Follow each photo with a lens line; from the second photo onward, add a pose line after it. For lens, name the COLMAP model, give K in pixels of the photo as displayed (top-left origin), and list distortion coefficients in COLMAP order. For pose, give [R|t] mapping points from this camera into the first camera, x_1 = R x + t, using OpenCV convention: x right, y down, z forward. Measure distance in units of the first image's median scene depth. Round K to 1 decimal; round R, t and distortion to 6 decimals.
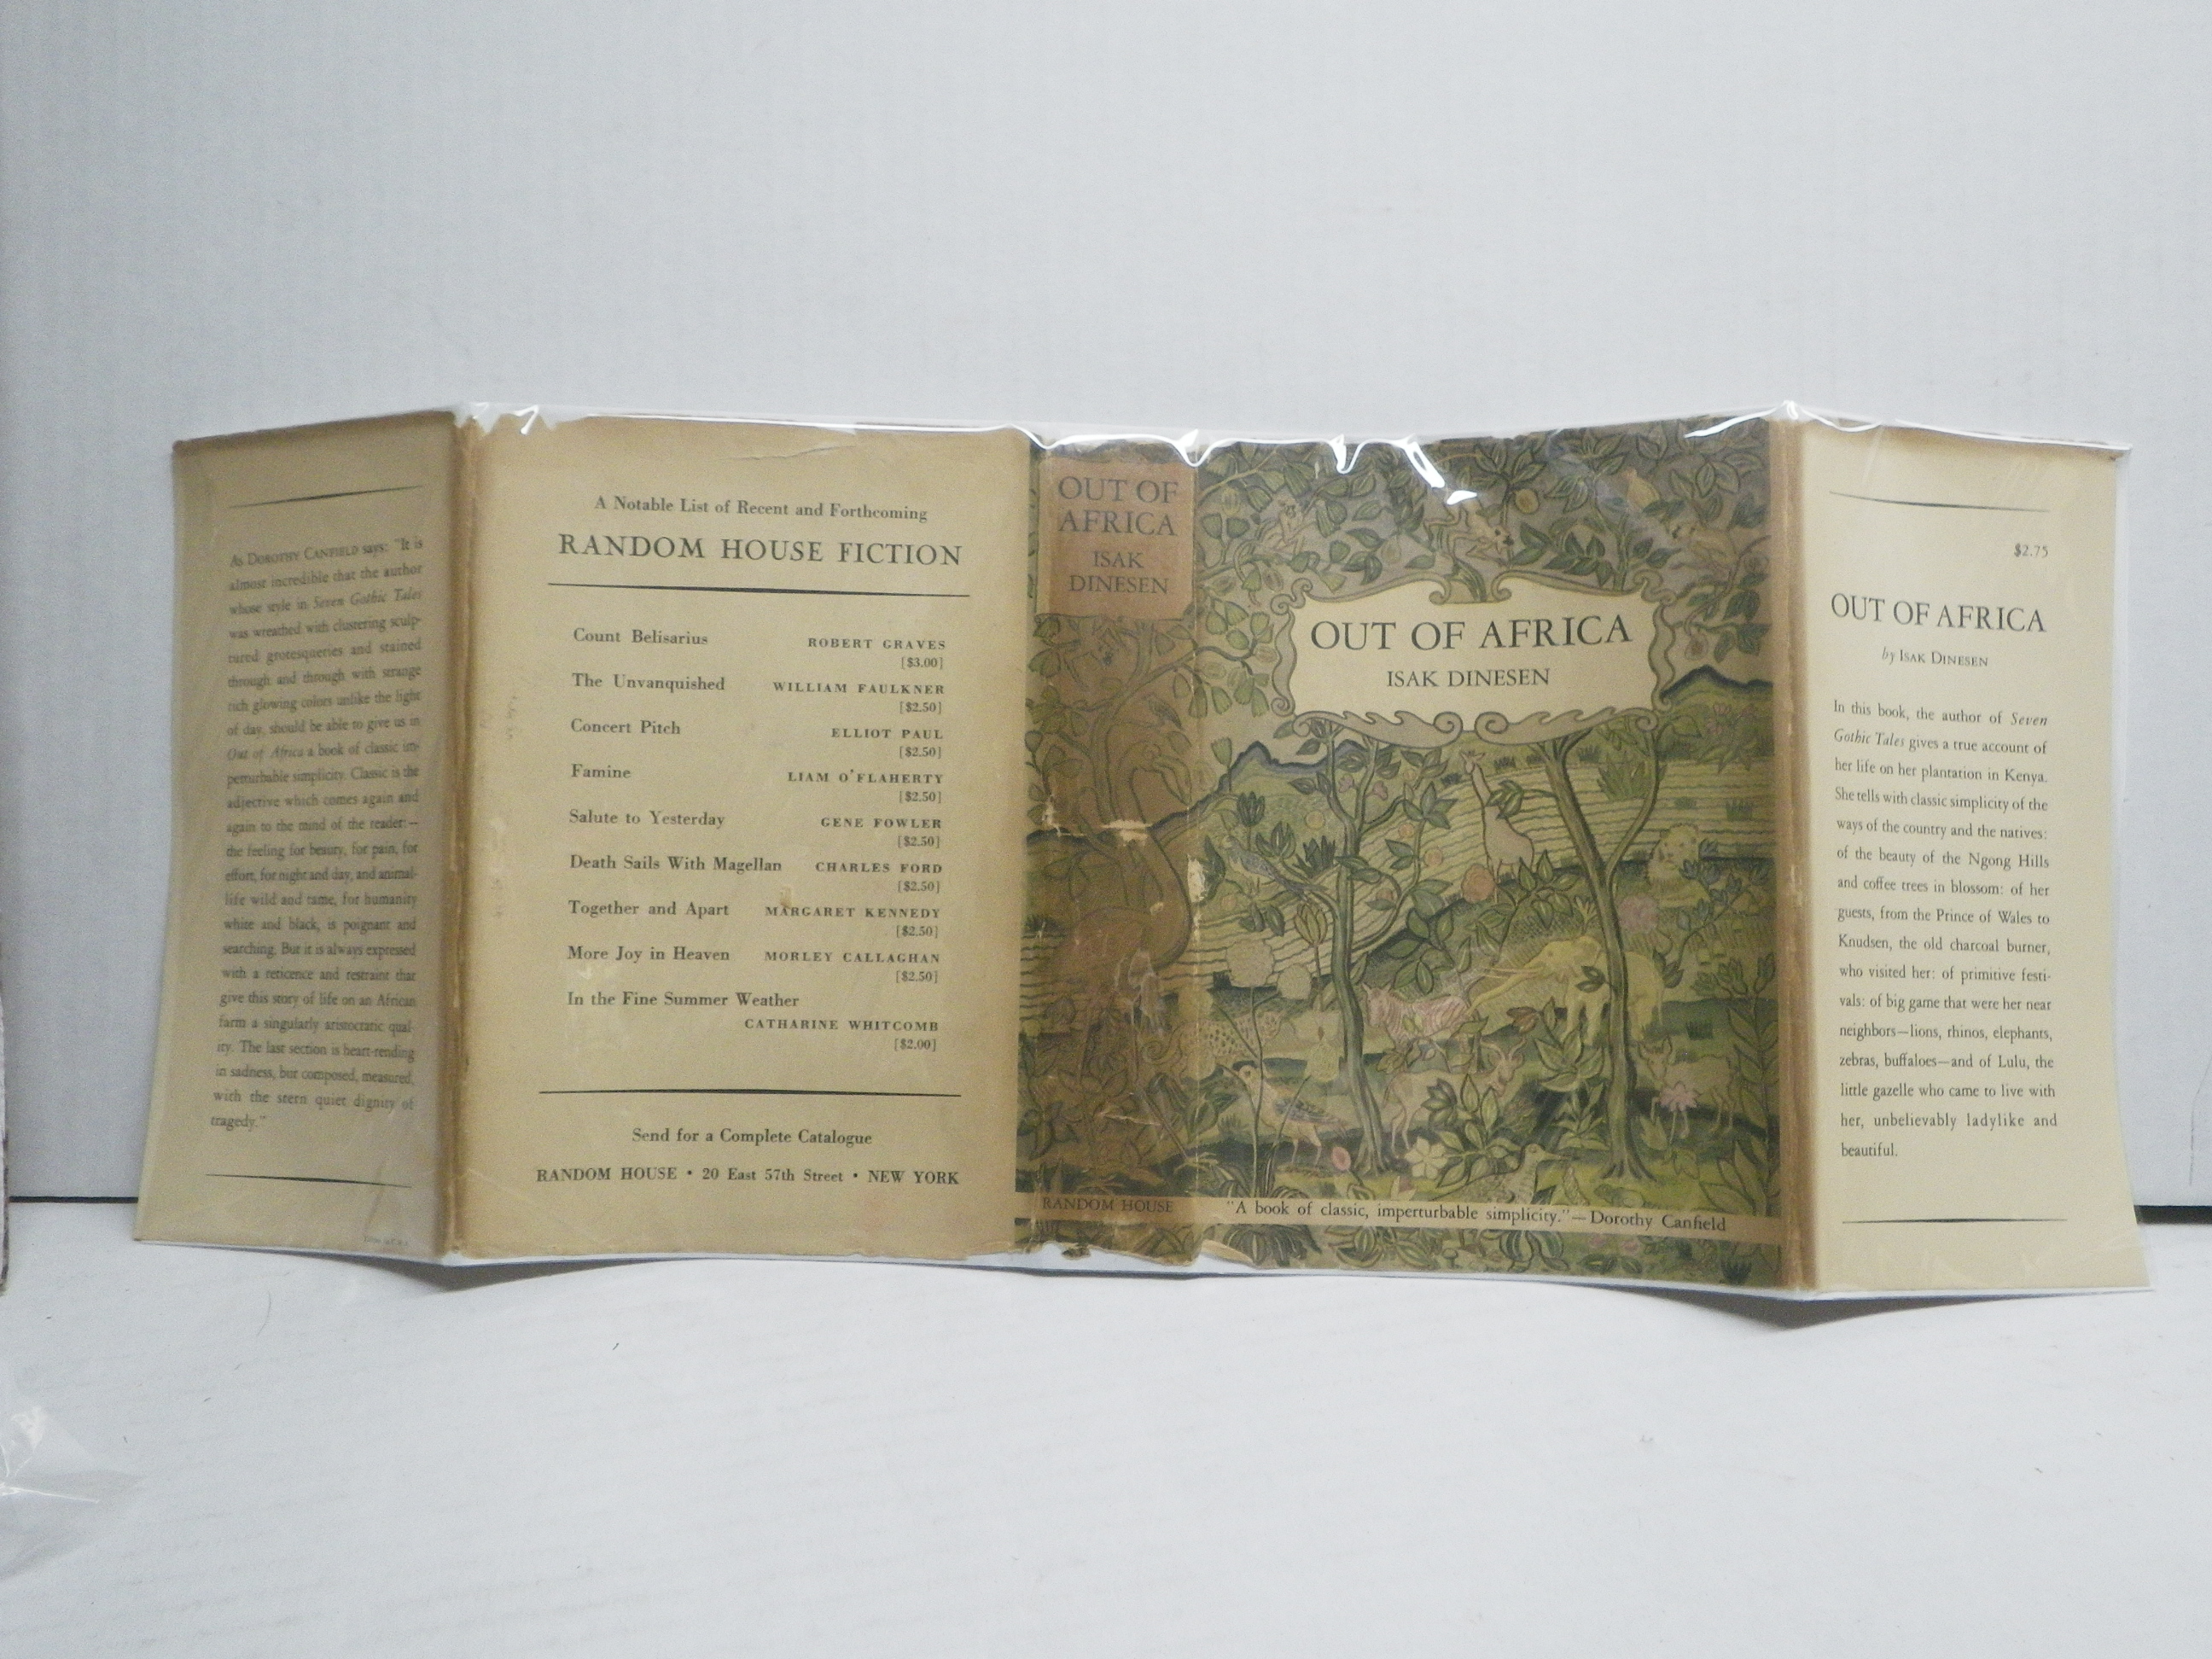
lens RADIAL K [[1805.3, 0, 1123.7], [0, 1805.3, 844.4], [0, 0, 1]] dist [0.043625, -0.003319]
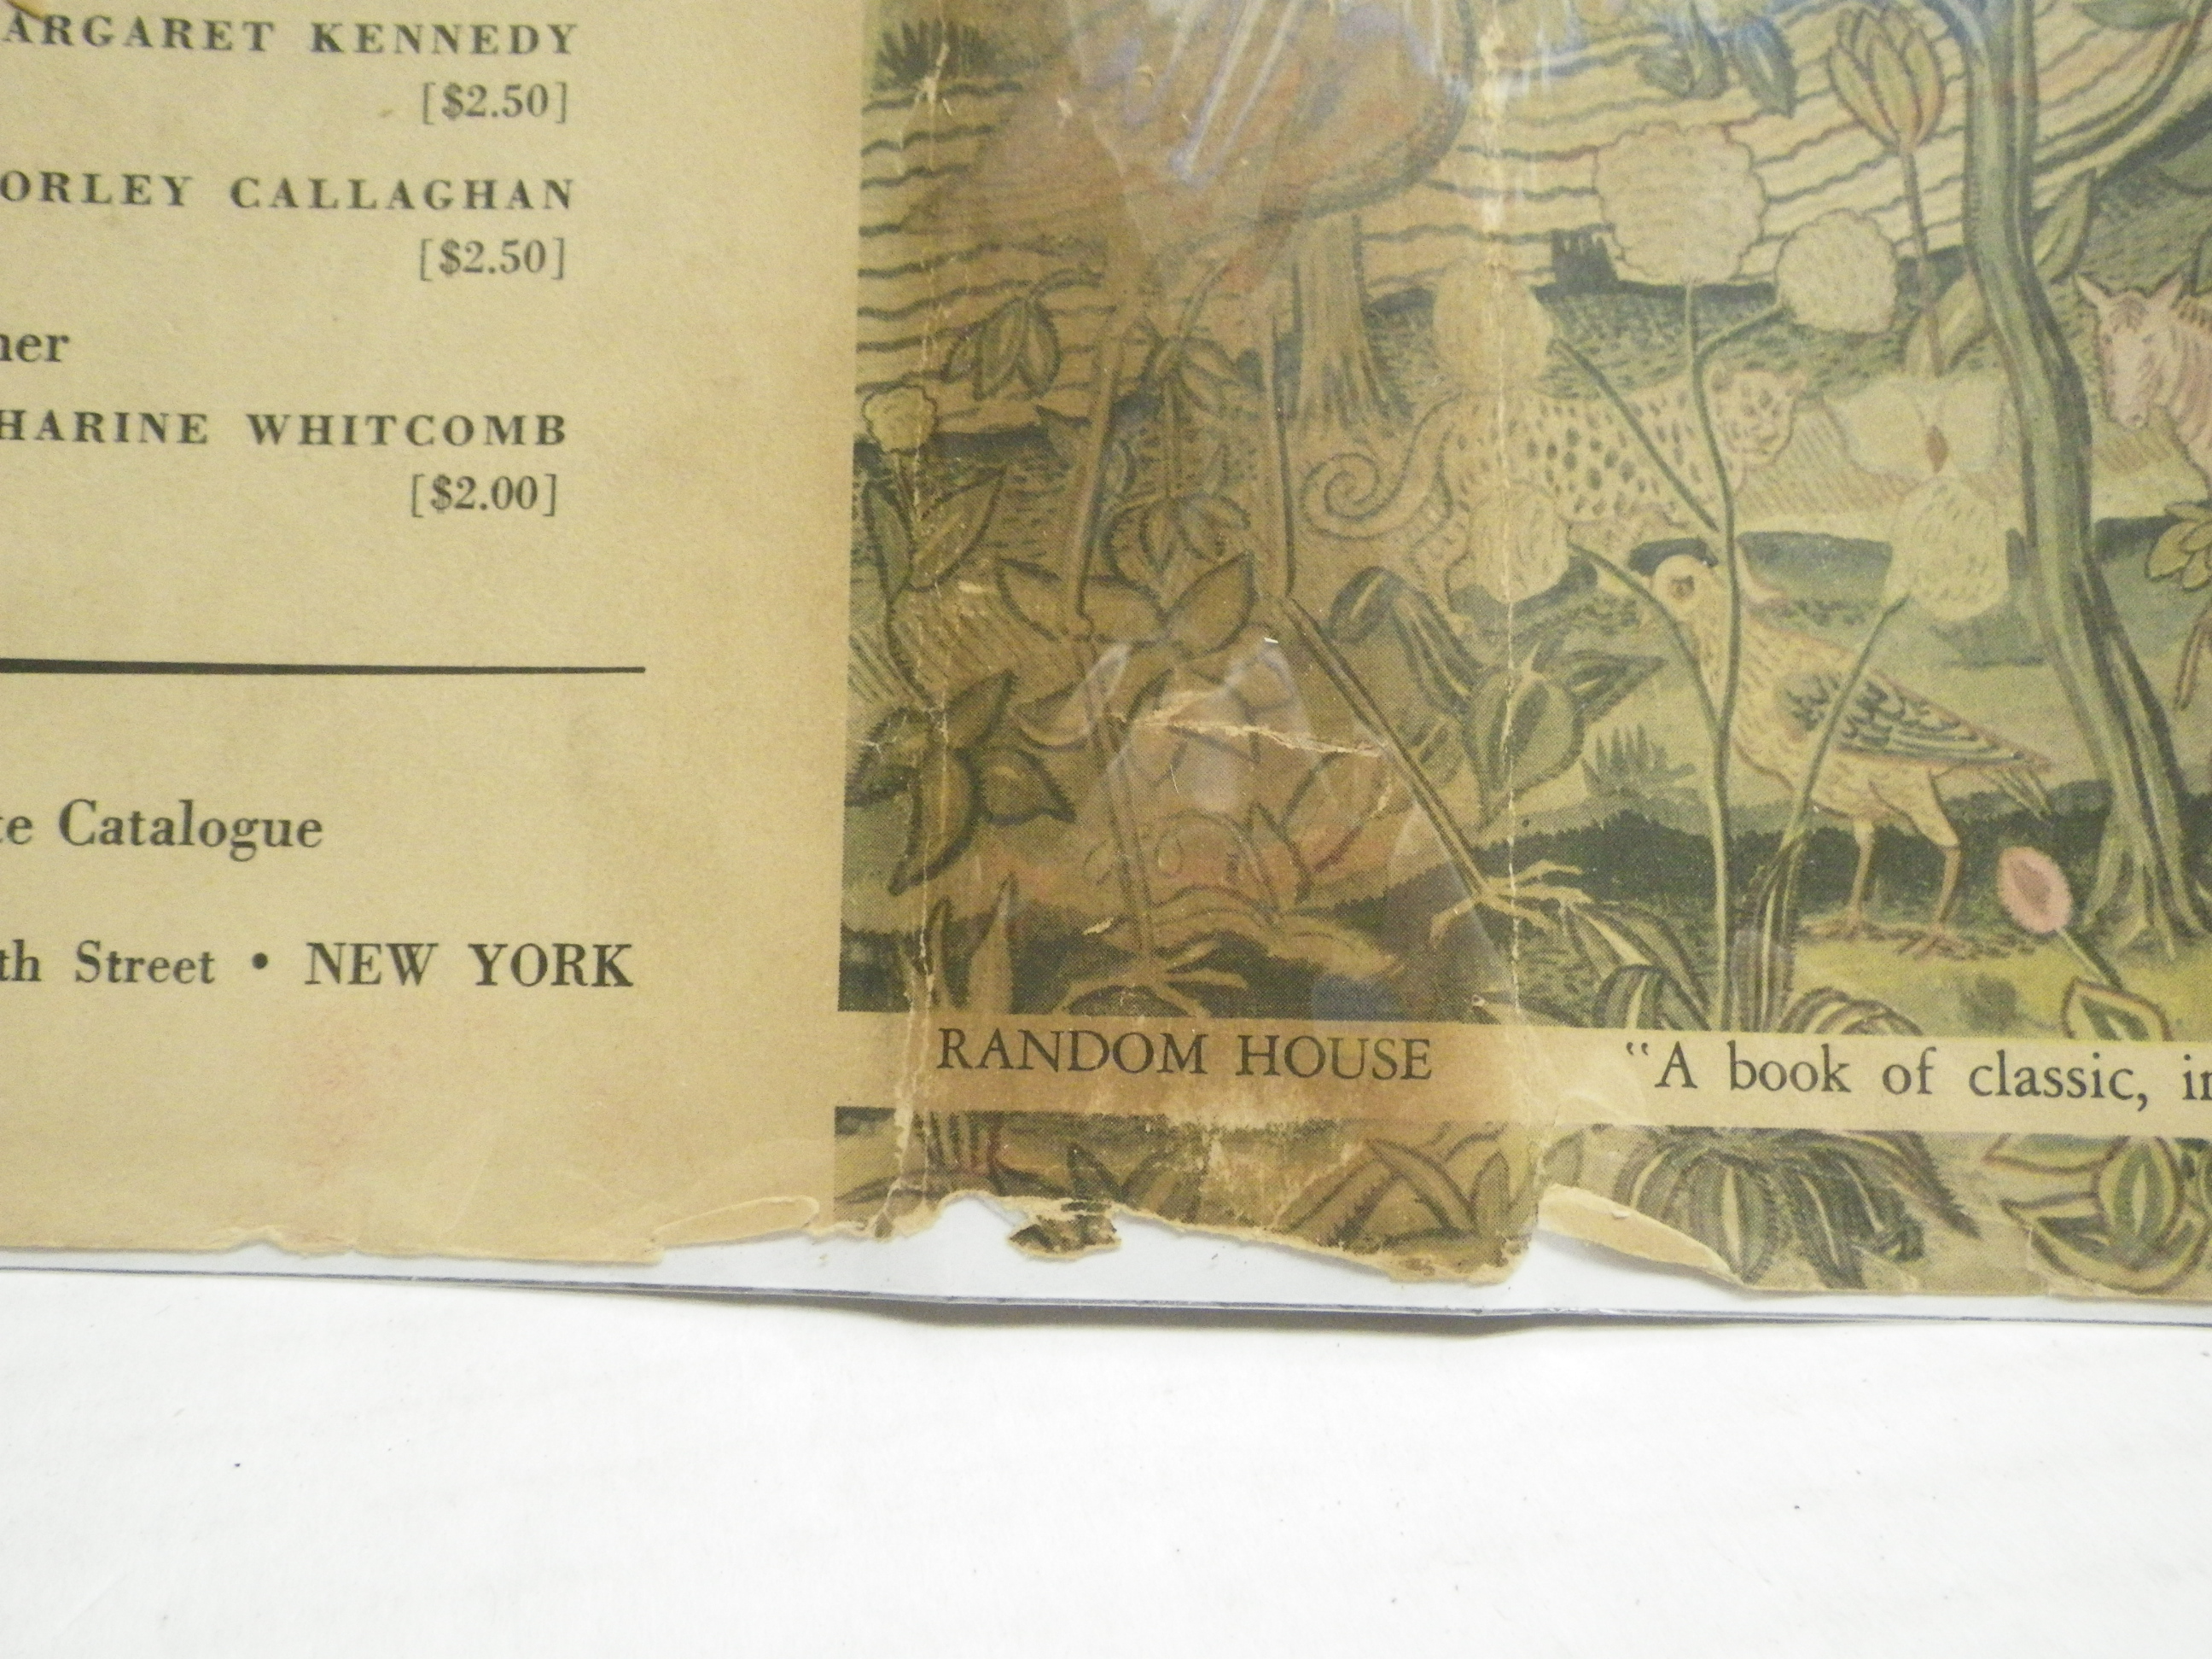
lens RADIAL K [[1805.3, 0, 1090.8], [0, 1805.3, 815.2], [0, 0, 1]] dist [0.043625, -0.003319]
pose [[0.999945, -0.001648, 0.010383, -0.024788], [0.001851, 0.999808, -0.019517, 0.167398], [-0.010349, 0.019535, 0.999756, 0.725718]]
